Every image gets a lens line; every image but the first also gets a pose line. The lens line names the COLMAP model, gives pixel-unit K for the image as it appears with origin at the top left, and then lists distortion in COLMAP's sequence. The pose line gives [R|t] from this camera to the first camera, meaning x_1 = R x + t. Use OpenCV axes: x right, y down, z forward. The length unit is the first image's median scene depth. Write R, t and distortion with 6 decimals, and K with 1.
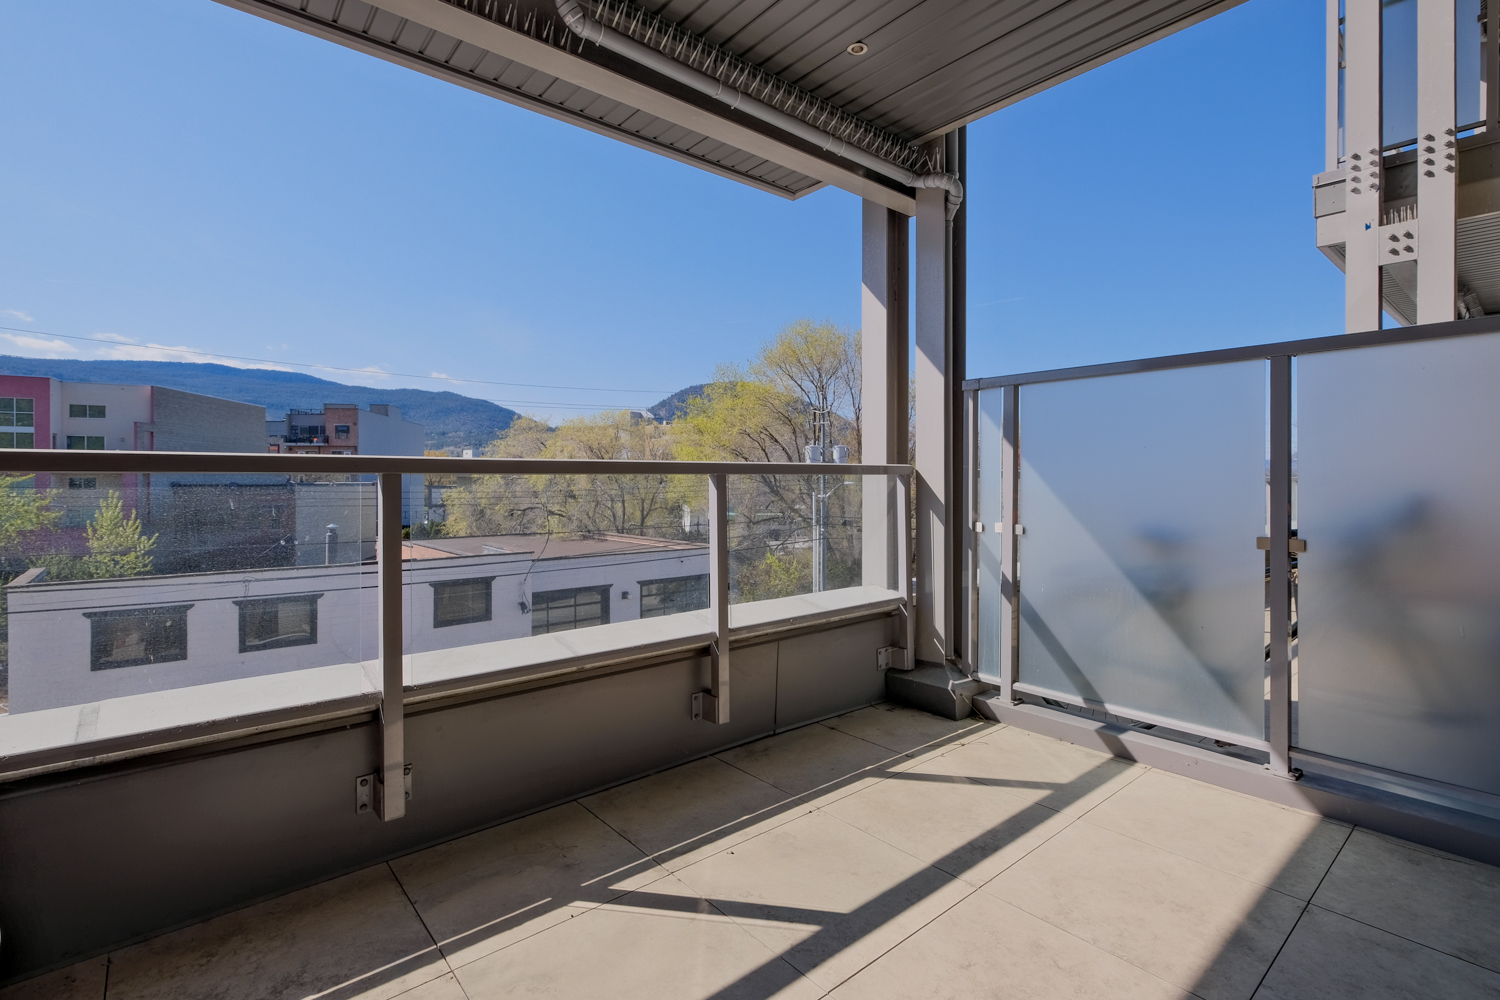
lens RADIAL K [[694.9, 0, 741.7], [0, 694.9, 478.7], [0, 0, 1]] dist [-0.000183, -0.000055]
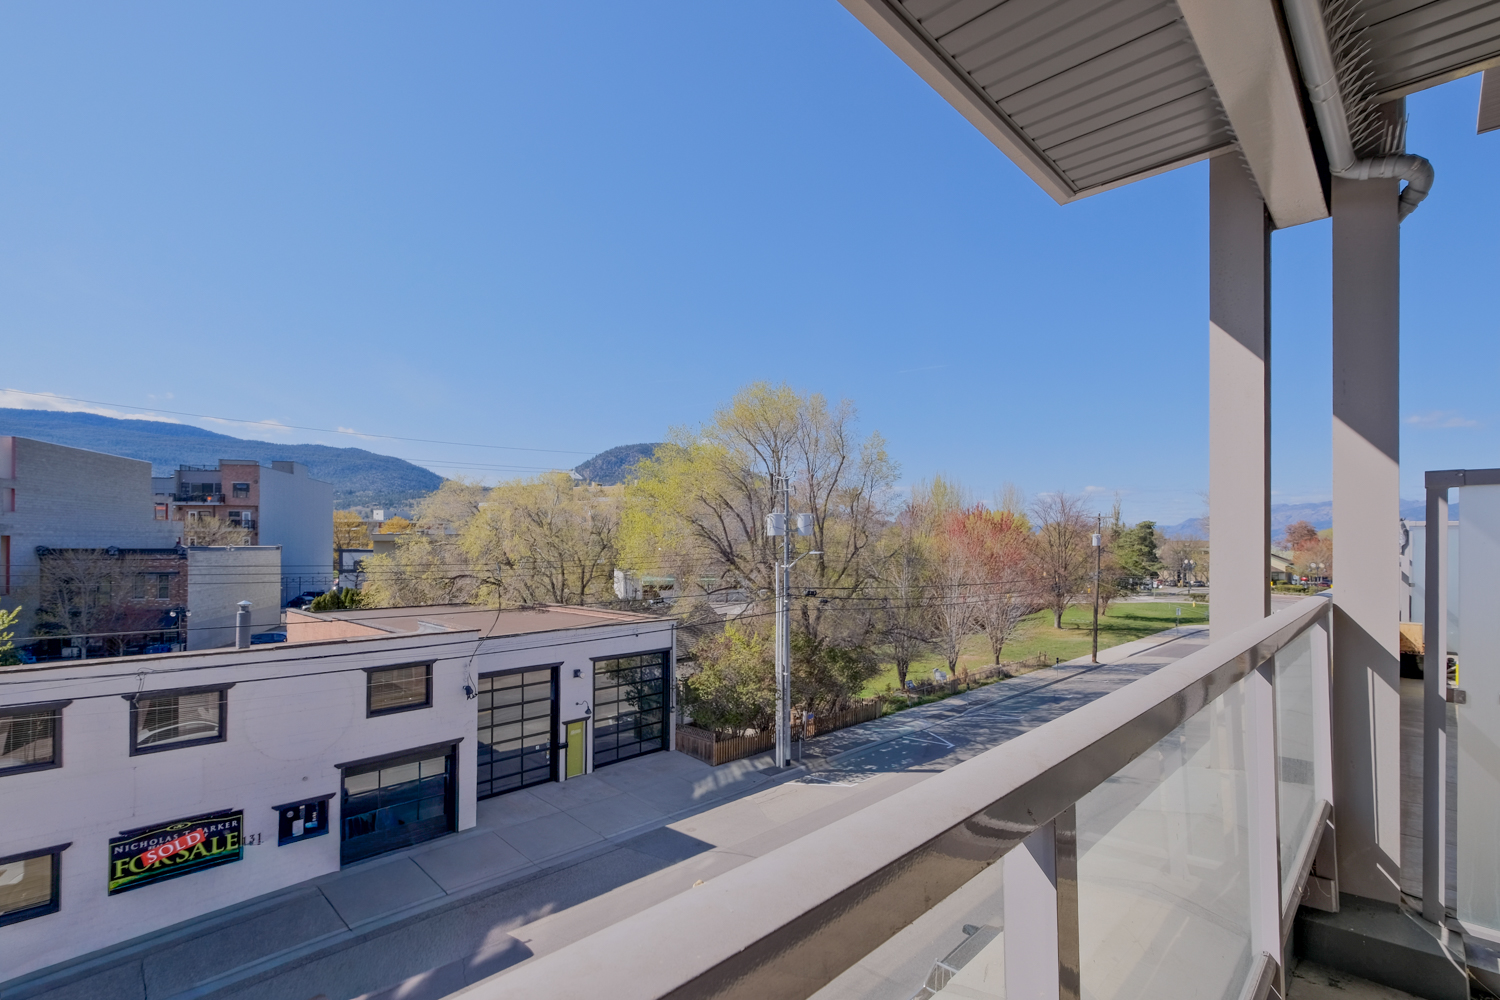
lens RADIAL K [[699.5, 0, 738.1], [0, 699.5, 536.5], [0, 0, 1]] dist [0.000141, 0.000536]
pose [[0.994868, 0.004886, 0.101066, -0.046478], [-0.004178, 0.999965, -0.007212, -0.008531], [-0.101097, 0.006752, 0.994854, 0.048161]]
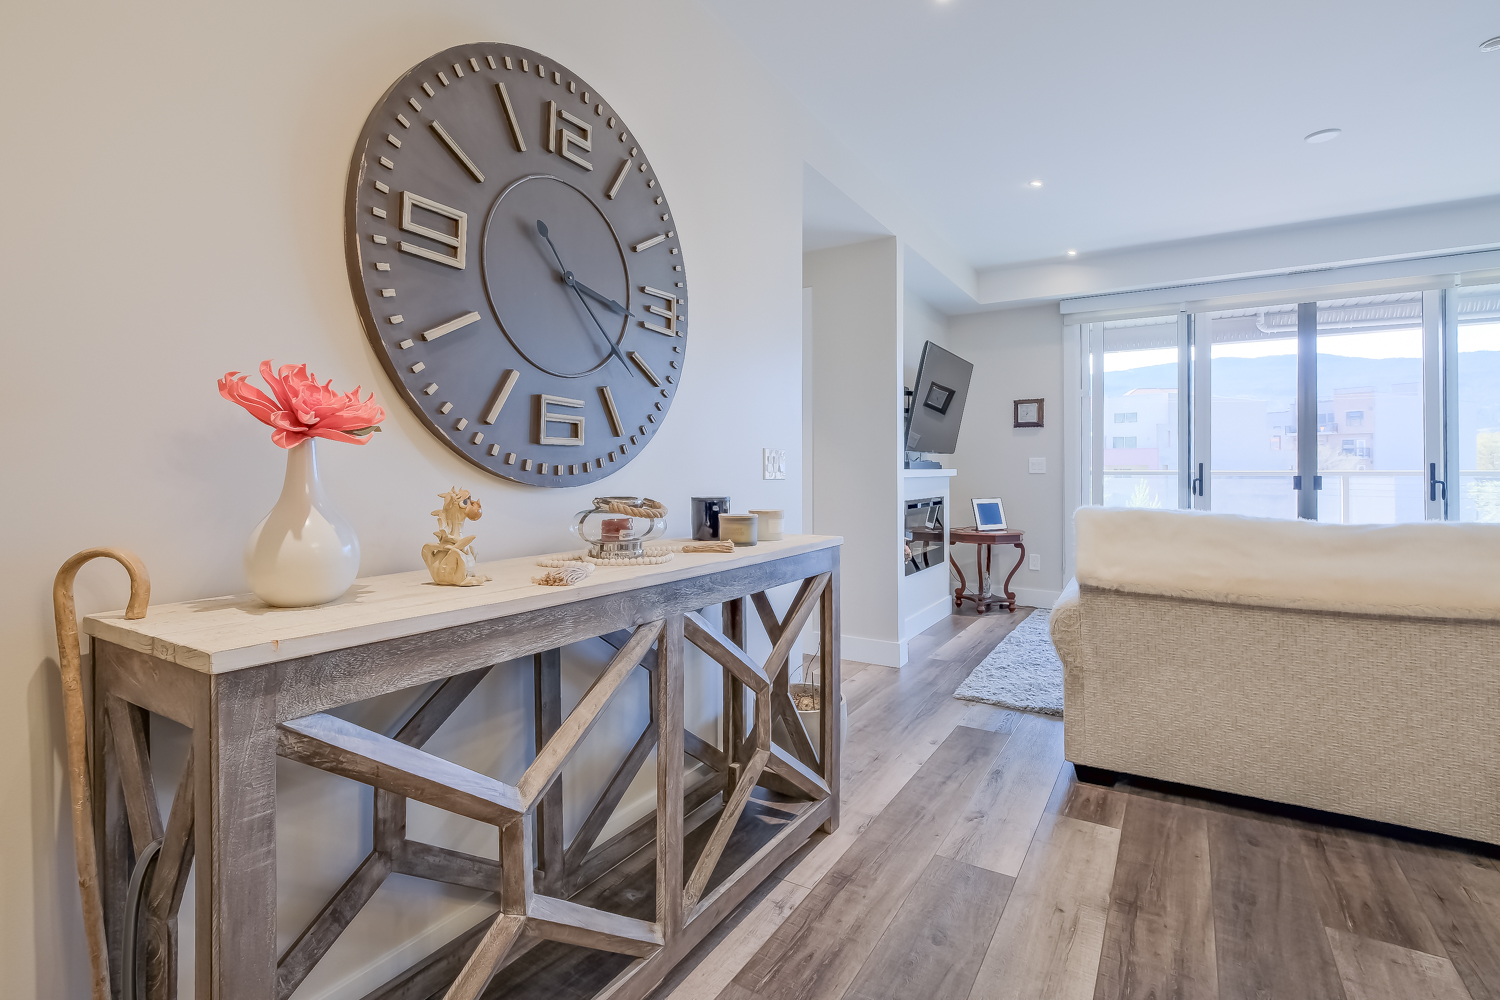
lens RADIAL K [[703.2, 0, 743.9], [0, 703.2, 467.9], [0, 0, 1]] dist [-0.000798, 0.000051]
pose [[0.314902, 0.000082, -0.949124, 0.160717], [-0.001033, 0.999999, -0.000256, -0.003100], [0.949124, 0.001061, 0.314902, -0.176503]]
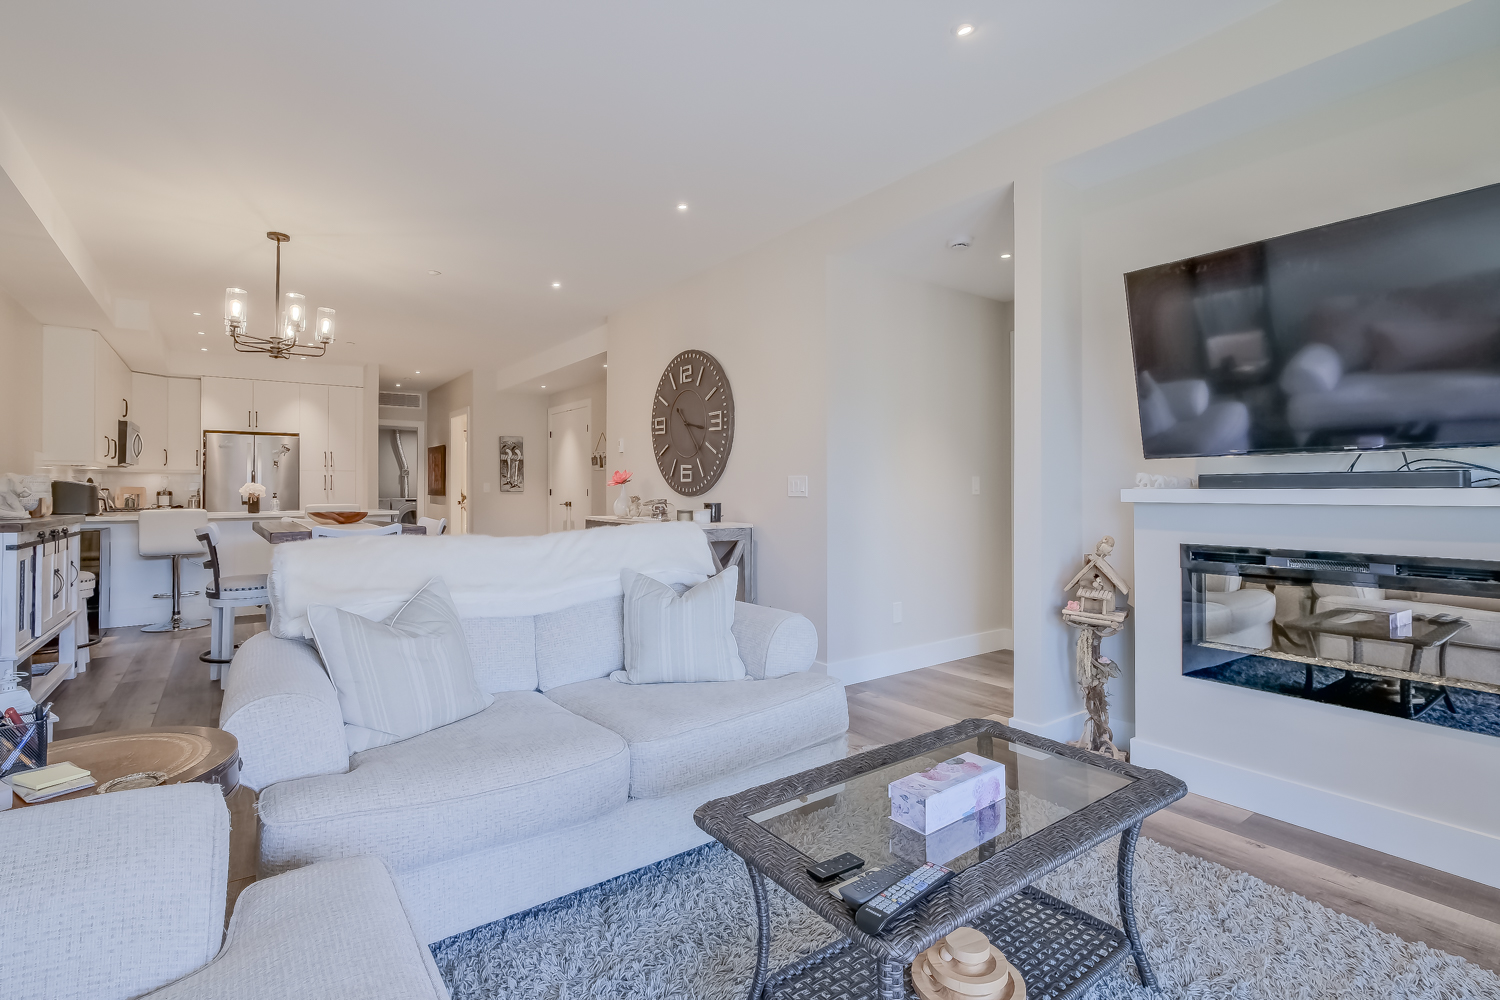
lens RADIAL K [[695.6, 0, 740.3], [0, 695.6, 482.4], [0, 0, 1]] dist [-0.001056, -0.000054]
pose [[-0.998039, 0.006483, 0.062259, 0.072468], [0.005968, 0.999946, -0.008450, -0.003344], [-0.062311, -0.008062, -0.998024, 0.003501]]
